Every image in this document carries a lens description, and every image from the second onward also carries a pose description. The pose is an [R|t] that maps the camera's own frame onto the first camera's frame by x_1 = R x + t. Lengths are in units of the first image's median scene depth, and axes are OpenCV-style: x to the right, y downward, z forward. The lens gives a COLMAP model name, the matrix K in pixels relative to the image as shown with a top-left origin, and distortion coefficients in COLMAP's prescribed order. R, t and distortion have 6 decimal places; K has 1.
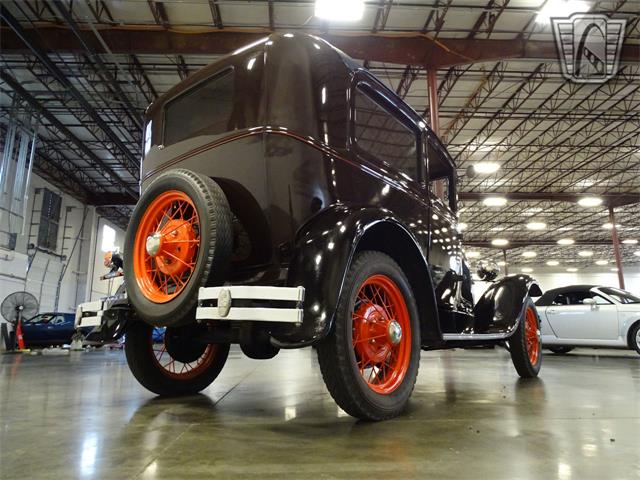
lens RADIAL K [[452.4, 0, 320.4], [0, 452.4, 237.0], [0, 0, 1]] dist [-0.004646, -0.002968]
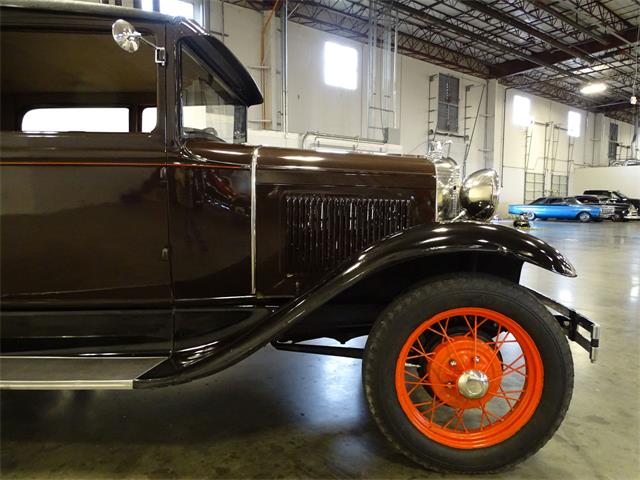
lens RADIAL K [[449.1, 0, 320.0], [0, 449.1, 240.0], [0, 0, 1]] dist [0.000016, -0.004988]
pose [[0.566204, 0.083827, -0.819992, 0.120687], [0.163529, 0.963617, 0.211427, -0.001803], [0.807881, -0.253803, 0.531895, 0.121874]]
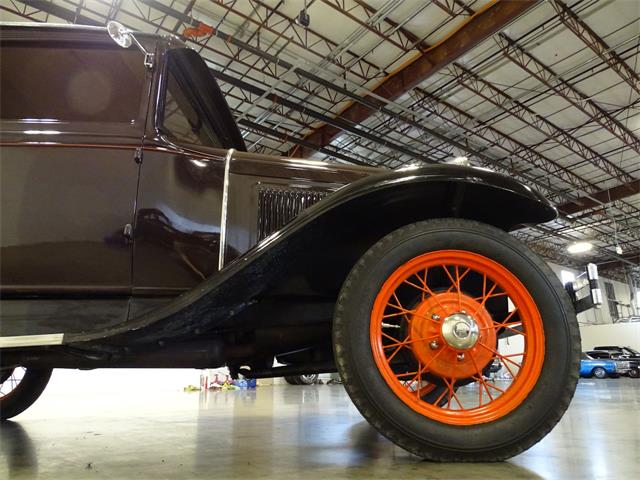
lens RADIAL K [[451.9, 0, 322.5], [0, 451.9, 240.3], [0, 0, 1]] dist [-0.006584, 0.006171]
pose [[0.564930, -0.230280, -0.792355, 0.118552], [0.178054, 0.971666, -0.155444, 0.030519], [0.805699, -0.053267, 0.589925, 0.123344]]
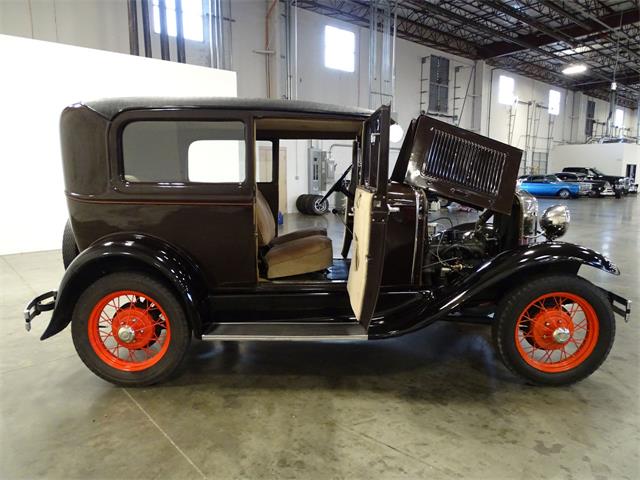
lens RADIAL K [[451.9, 0, 322.5], [0, 451.9, 240.3], [0, 0, 1]] dist [-0.006584, 0.006171]
pose [[0.610538, 0.124630, -0.782120, 0.131787], [0.161309, 0.947272, 0.276868, -0.029398], [0.775386, -0.295201, 0.558241, 0.063947]]
